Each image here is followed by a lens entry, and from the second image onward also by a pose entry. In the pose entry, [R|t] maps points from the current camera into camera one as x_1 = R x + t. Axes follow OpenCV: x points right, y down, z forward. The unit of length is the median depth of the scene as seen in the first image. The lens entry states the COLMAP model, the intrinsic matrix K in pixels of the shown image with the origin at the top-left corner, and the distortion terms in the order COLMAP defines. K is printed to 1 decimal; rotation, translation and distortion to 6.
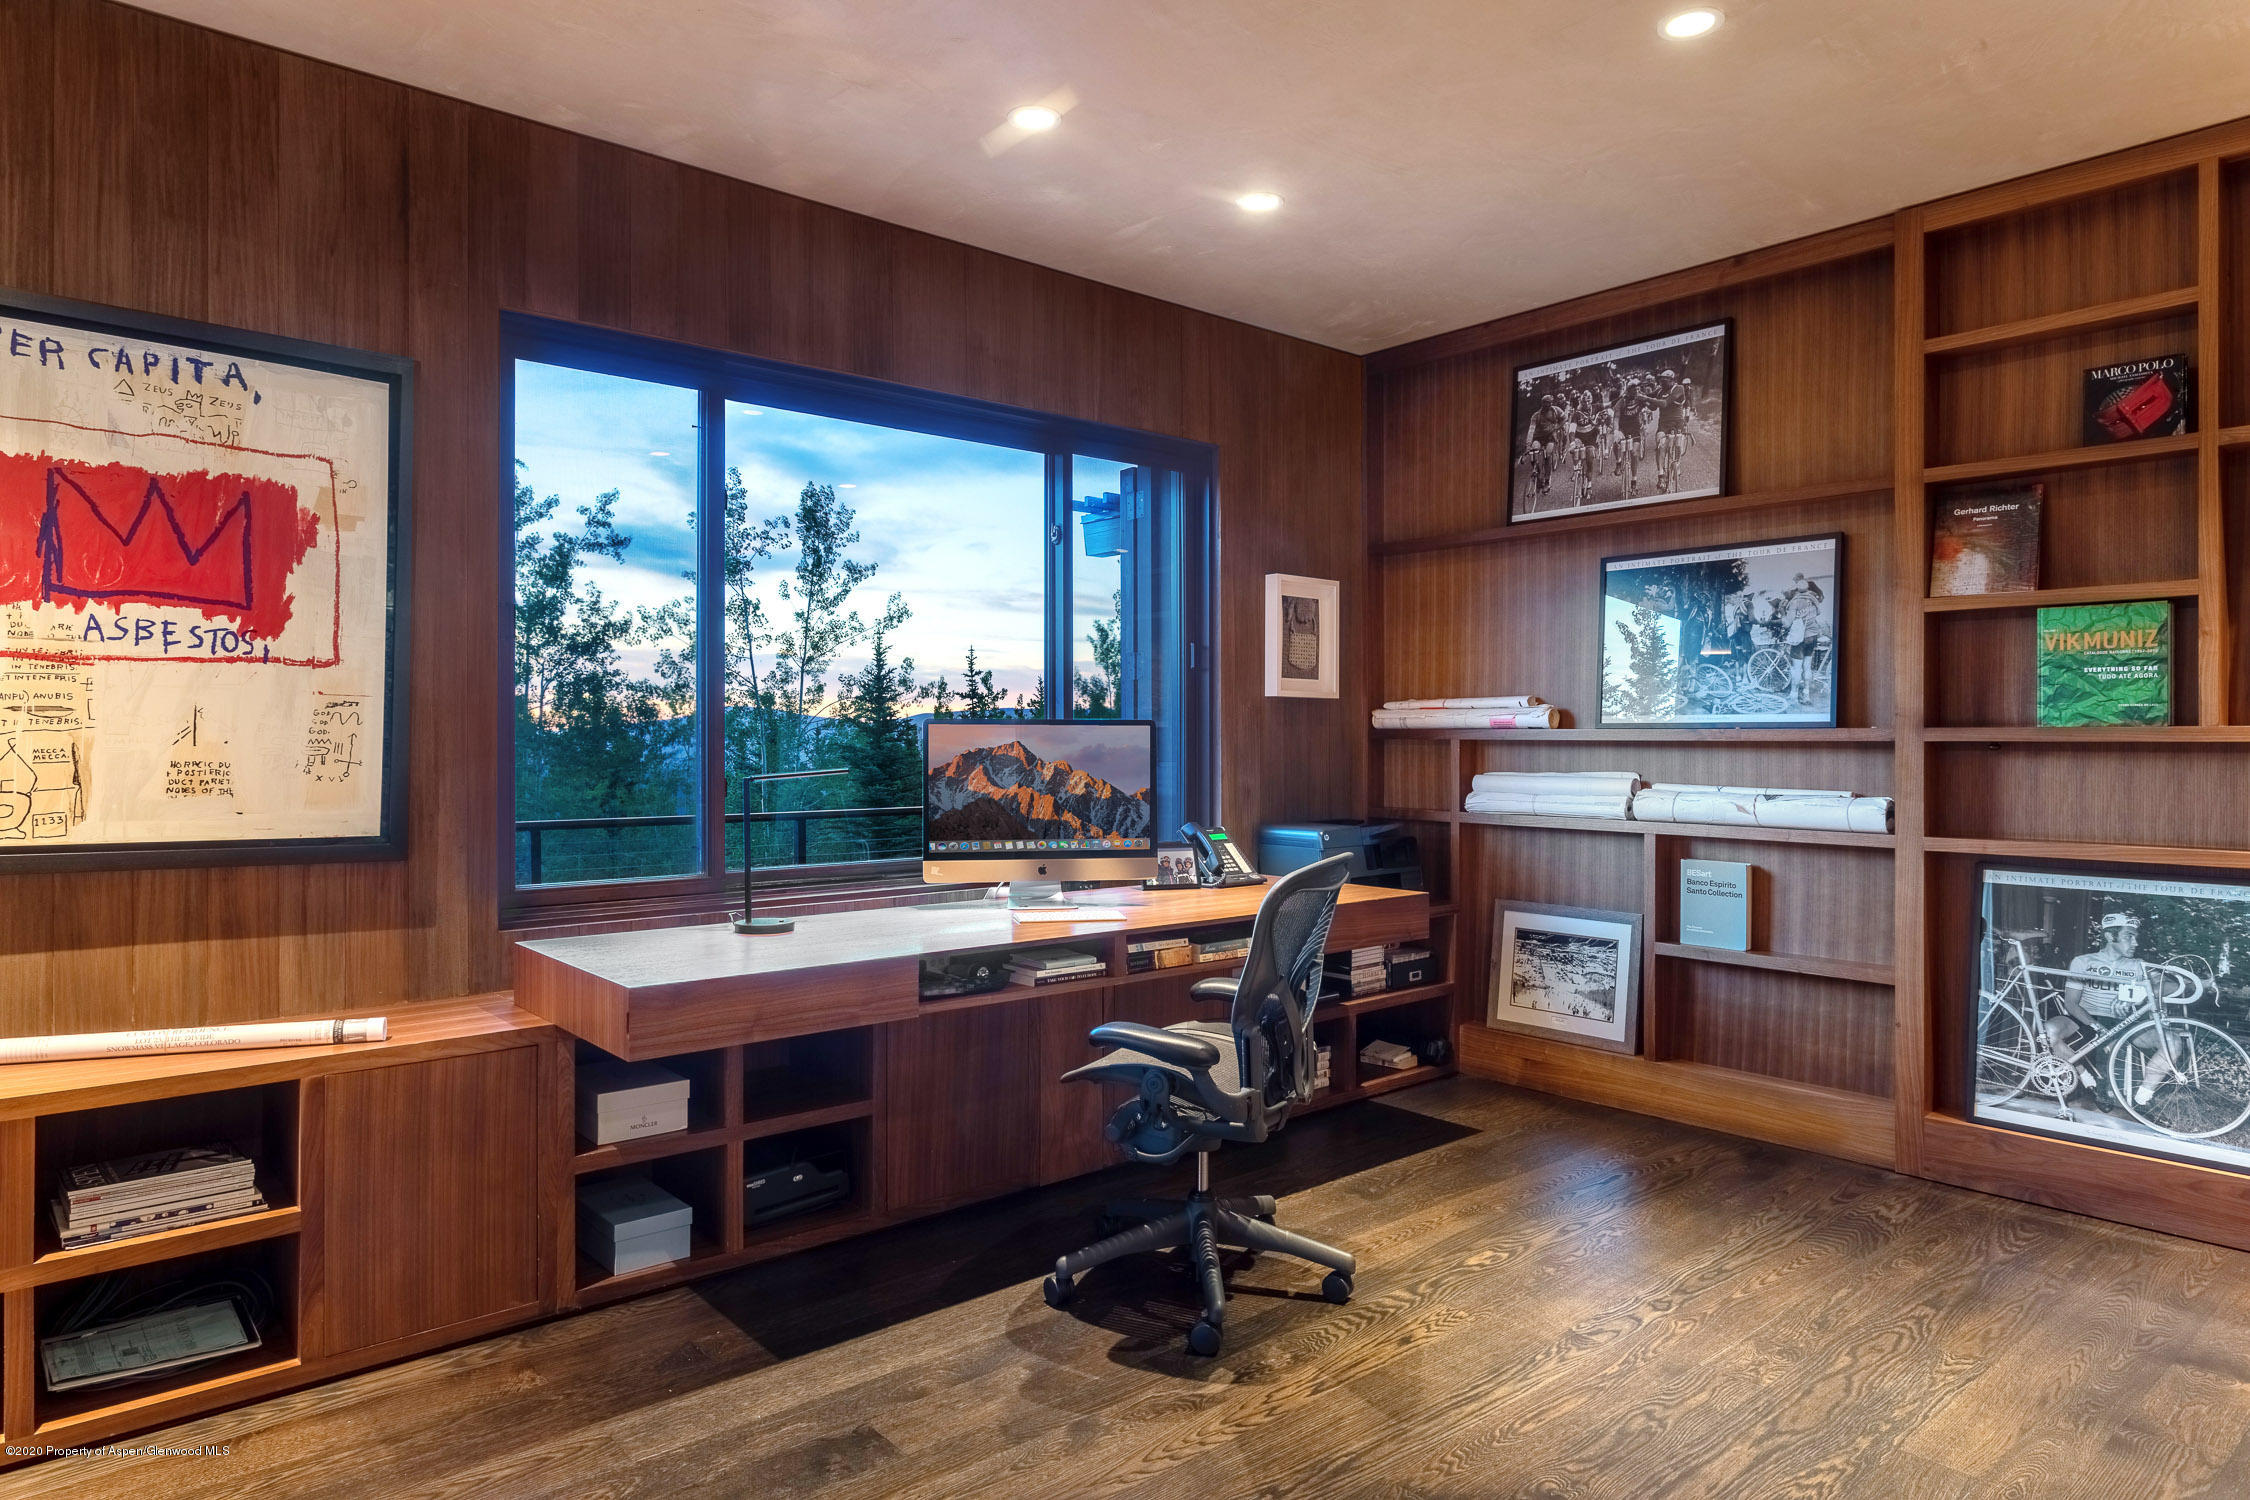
lens RADIAL K [[1364.8, 0, 1124.8], [0, 1364.8, 740.6], [0, 0, 1]] dist [-0.007603, -0.000798]
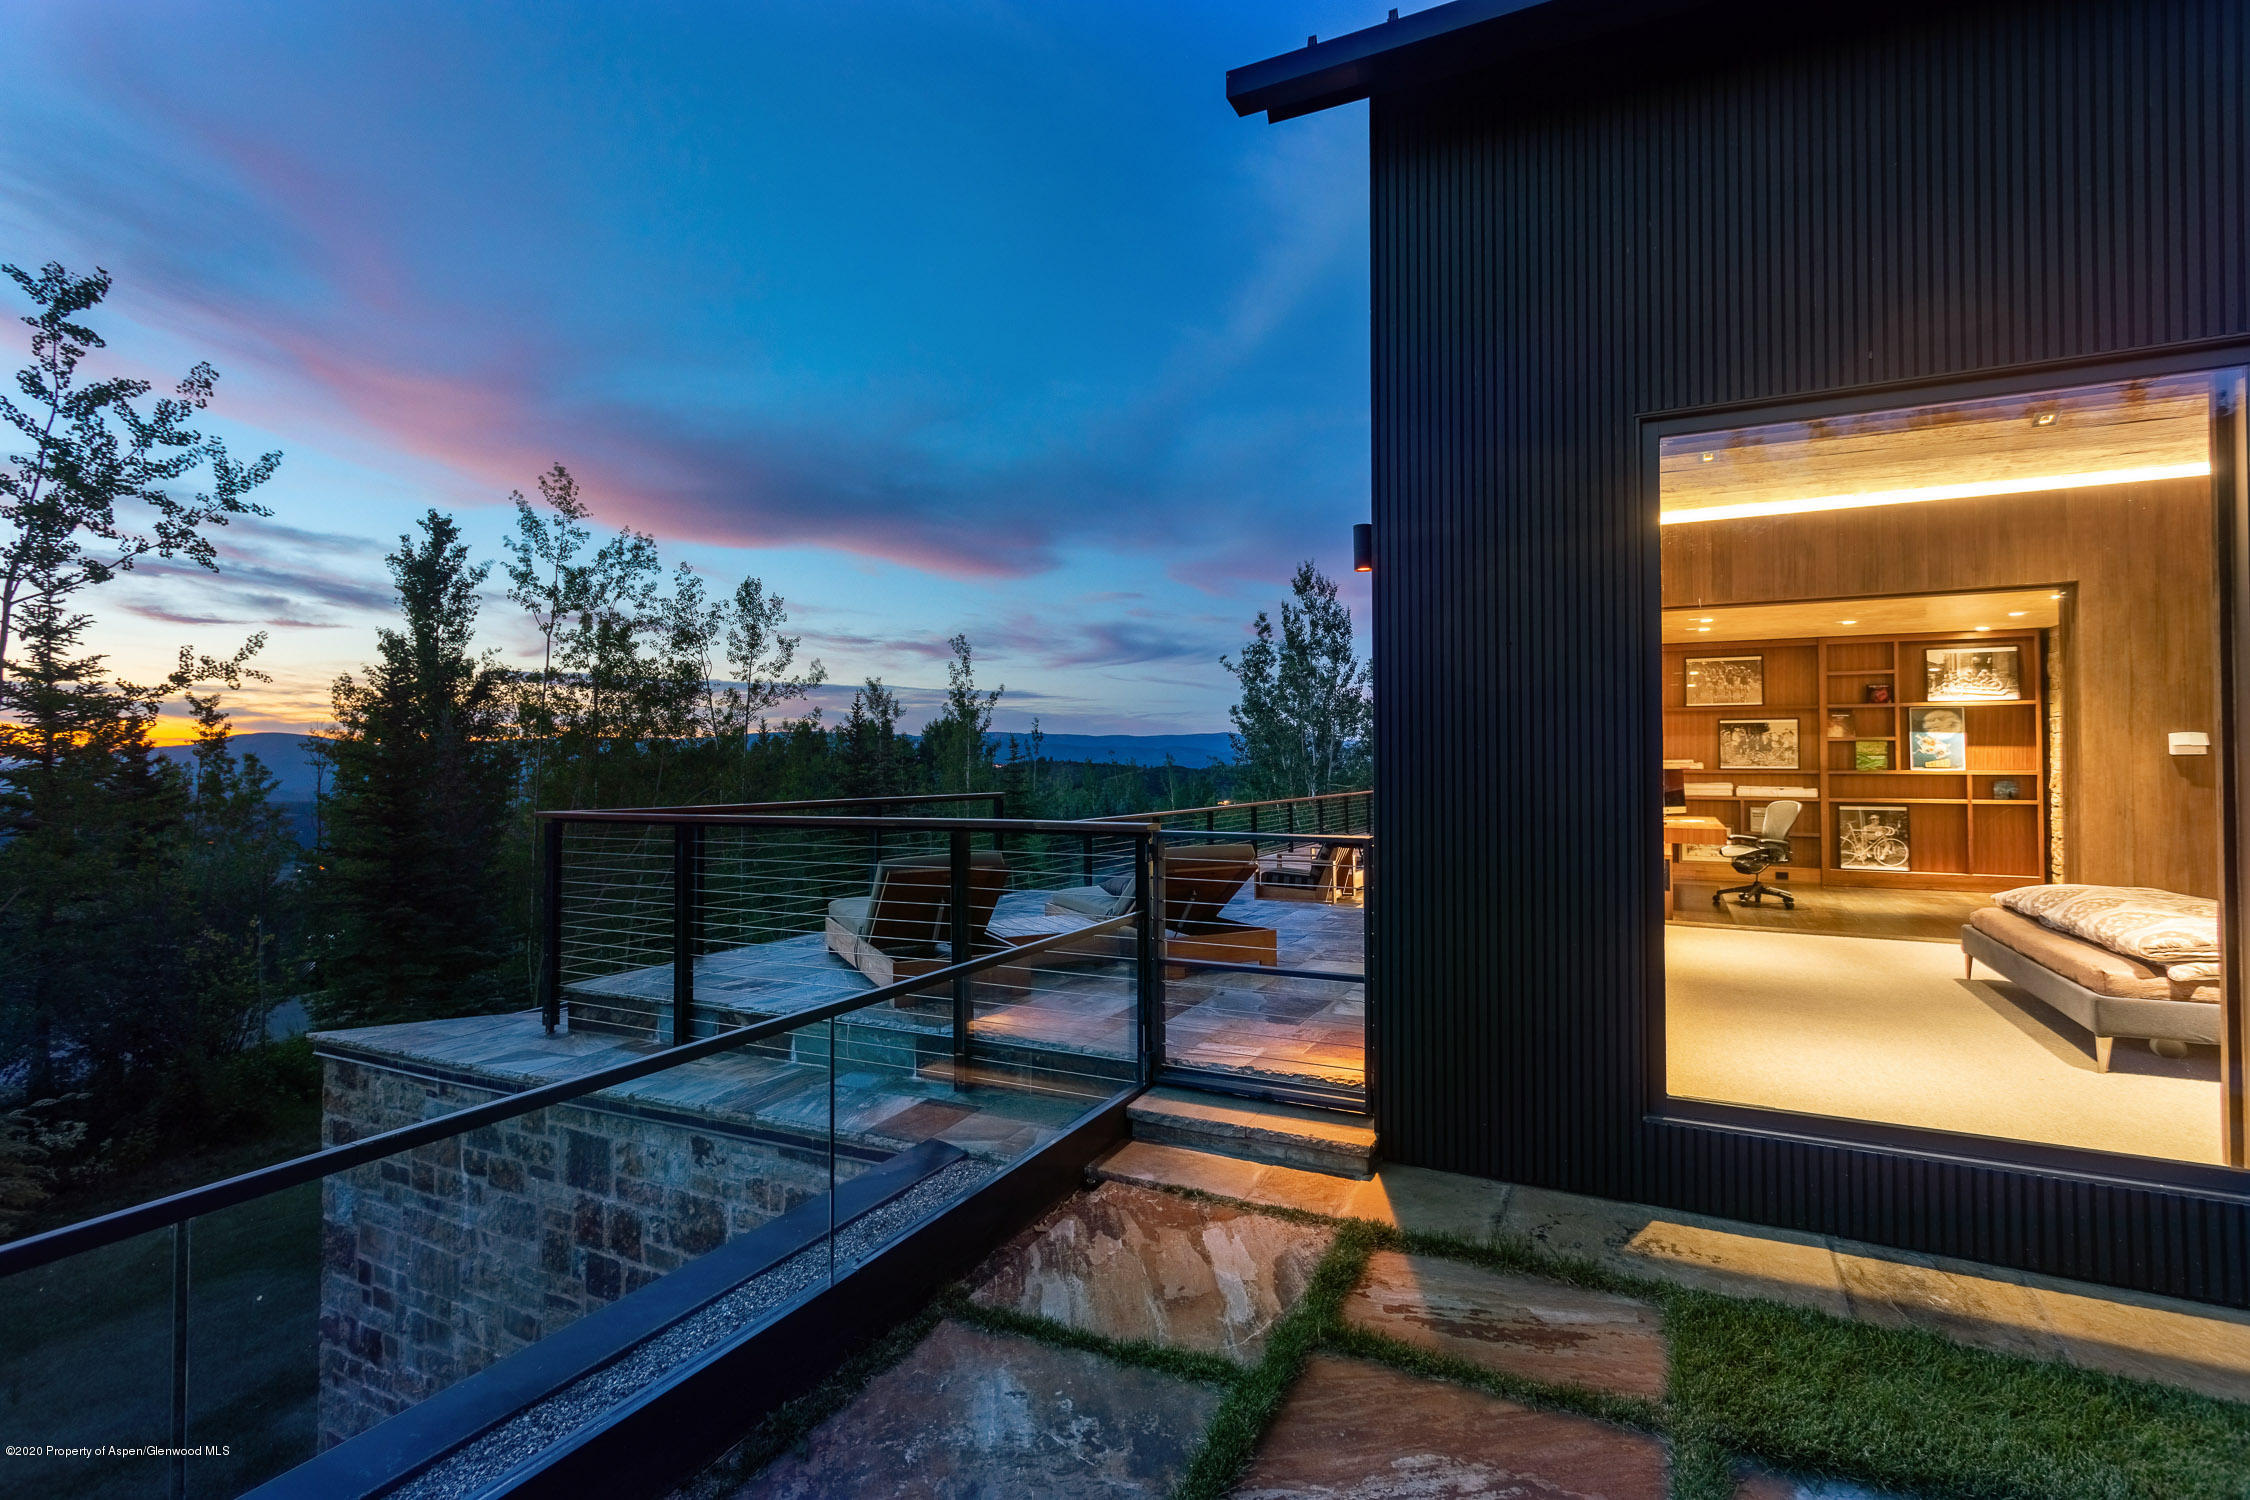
lens RADIAL K [[1090.8, 0, 1126.2], [0, 1090.8, 743.4], [0, 0, 1]] dist [0.000656, 0.000167]
pose [[0.929582, 0.006155, 0.368563, -2.259018], [0.001124, 0.999809, -0.019530, -0.025696], [-0.368613, 0.018569, 0.929397, -1.086614]]
